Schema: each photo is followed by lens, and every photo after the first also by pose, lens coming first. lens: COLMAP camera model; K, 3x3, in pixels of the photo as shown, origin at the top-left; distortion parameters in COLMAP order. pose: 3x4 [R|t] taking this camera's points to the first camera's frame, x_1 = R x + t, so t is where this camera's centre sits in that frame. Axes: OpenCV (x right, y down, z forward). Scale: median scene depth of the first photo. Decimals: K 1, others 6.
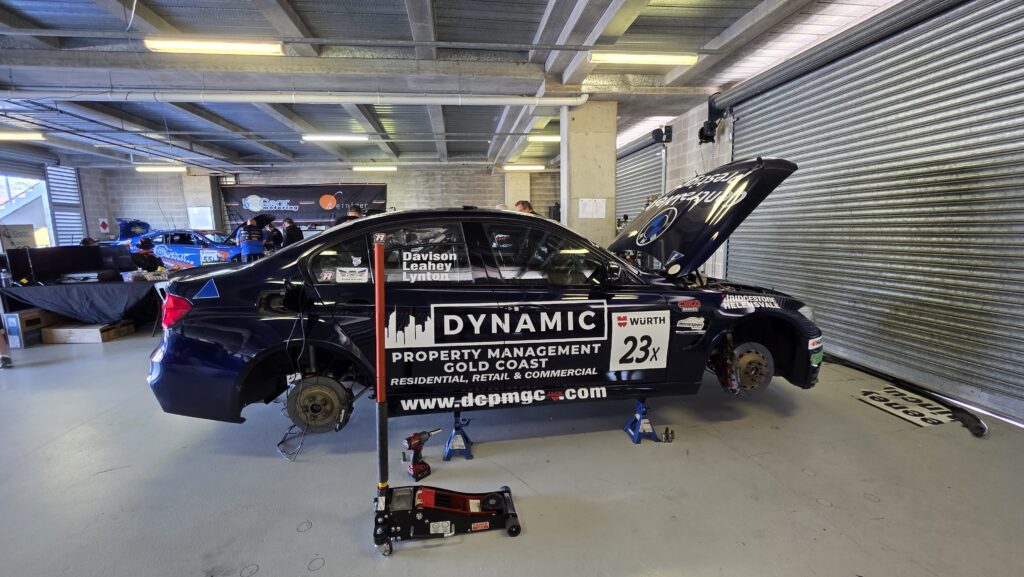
lens RADIAL K [[406.5, 0, 510.4], [0, 406.5, 283.0], [0, 0, 1]] dist [-0.002993, -0.000274]
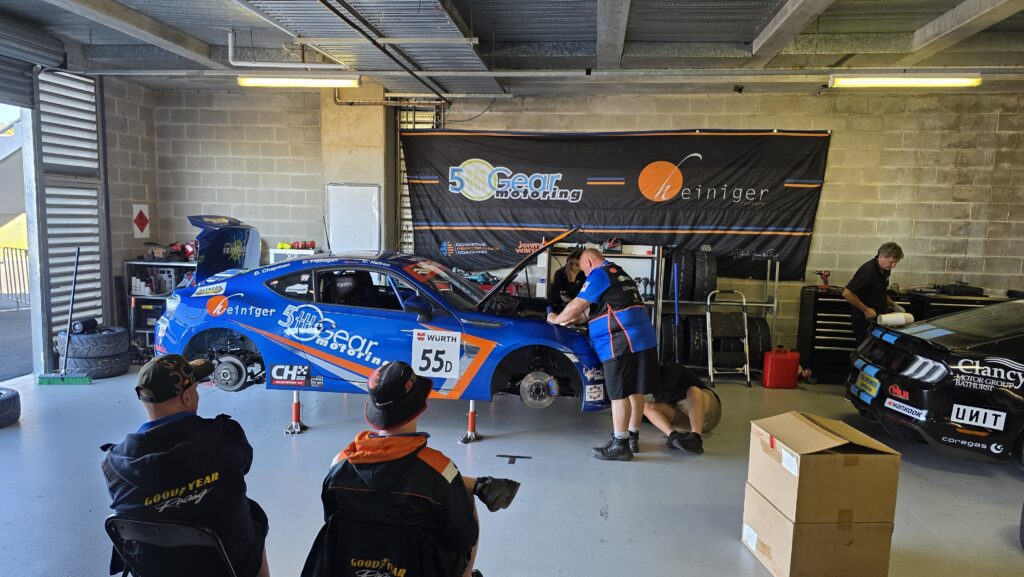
lens RADIAL K [[683.4, 0, 511.7], [0, 683.4, 291.5], [0, 0, 1]] dist [0.034320, -0.013218]
pose [[0.968922, 0.069386, -0.237435, -0.454239], [-0.074532, 0.997137, -0.012752, -0.088082], [0.235871, 0.030052, 0.971320, 0.398049]]
